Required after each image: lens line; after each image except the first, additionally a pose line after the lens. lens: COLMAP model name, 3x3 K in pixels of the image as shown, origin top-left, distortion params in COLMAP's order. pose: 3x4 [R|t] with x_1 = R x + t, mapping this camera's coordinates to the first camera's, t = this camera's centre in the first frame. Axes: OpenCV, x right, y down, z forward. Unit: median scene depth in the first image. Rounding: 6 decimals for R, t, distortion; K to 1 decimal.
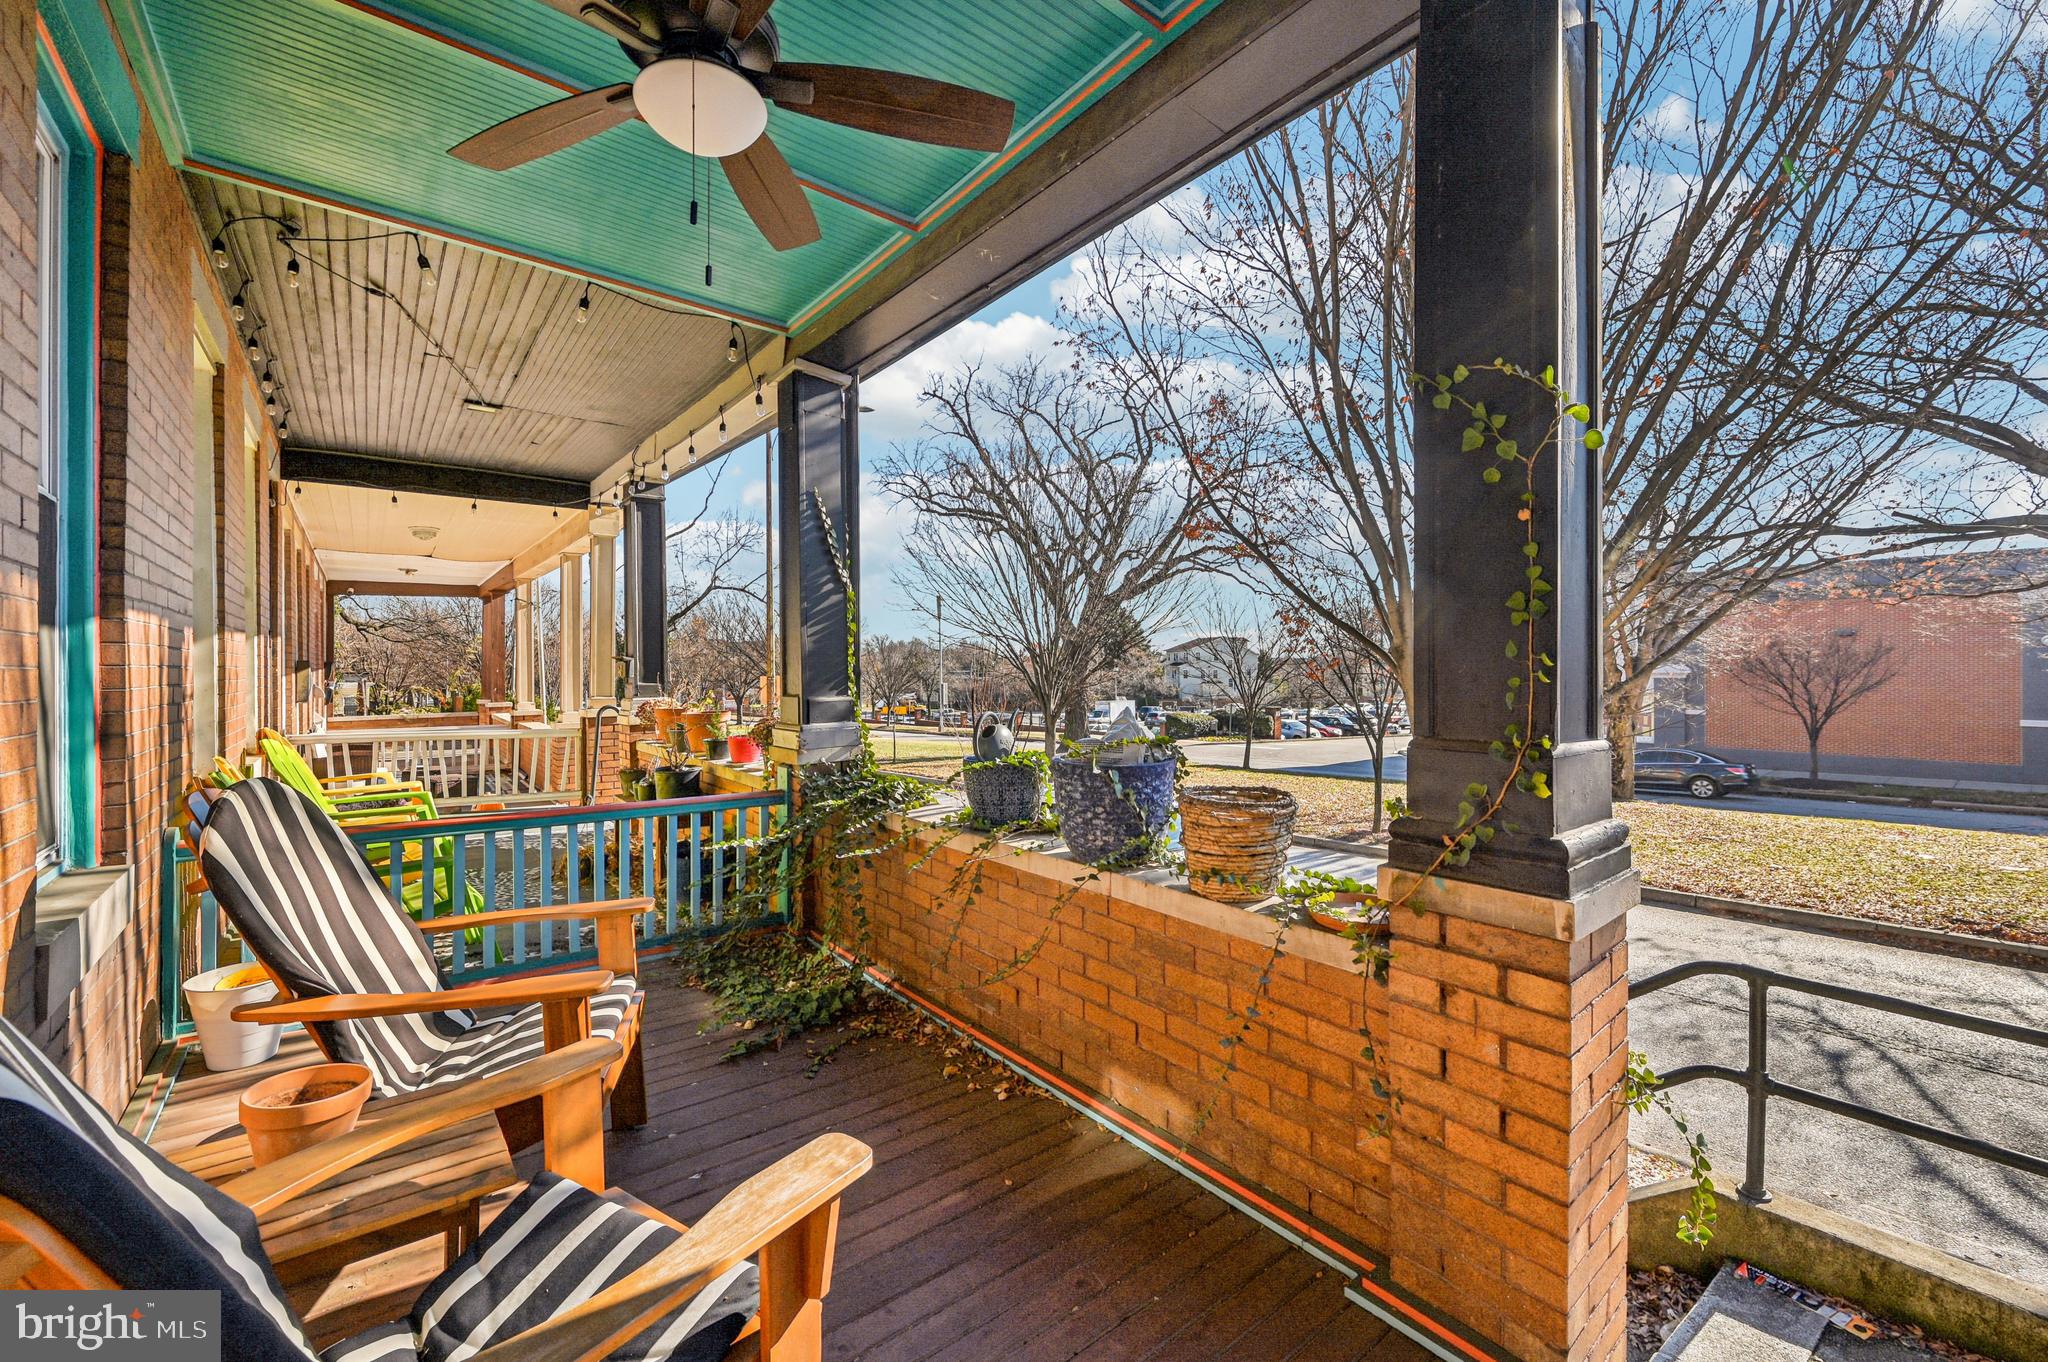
lens RADIAL K [[834.1, 0, 1025.1], [0, 834.1, 660.3], [0, 0, 1]] dist [-0.000365, -0.000004]
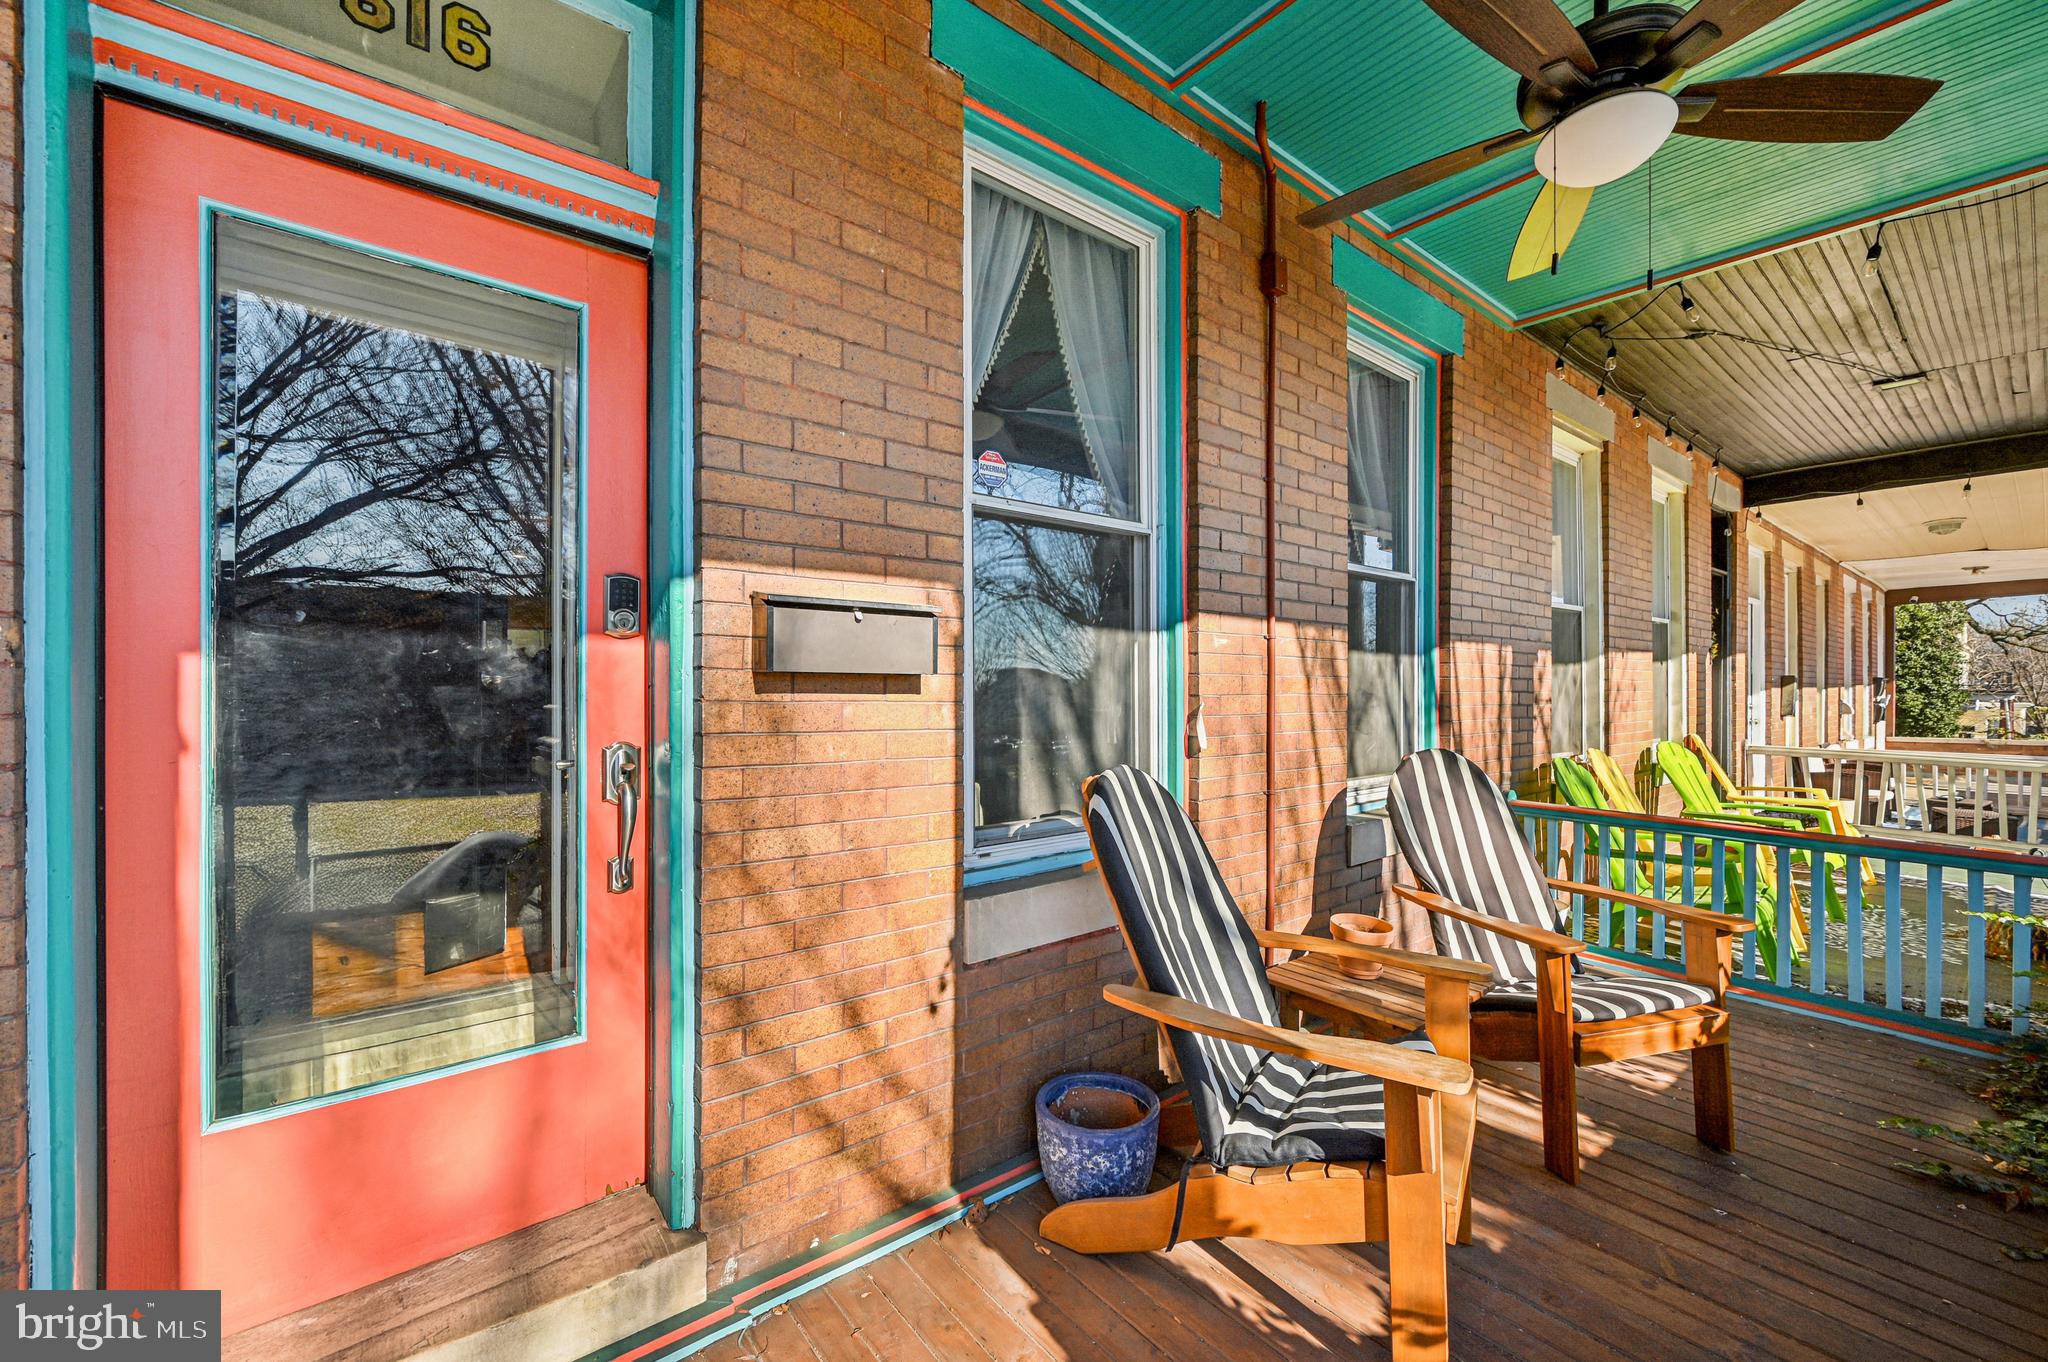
lens RADIAL K [[826.0, 0, 1030.7], [0, 826.0, 682.0], [0, 0, 1]] dist [-0.001590, 0.000010]
pose [[0.010215, -0.004689, -0.999937, 0.283035], [0.008700, 0.999952, -0.004600, 0.008703], [0.999910, -0.008652, 0.010256, 0.112344]]
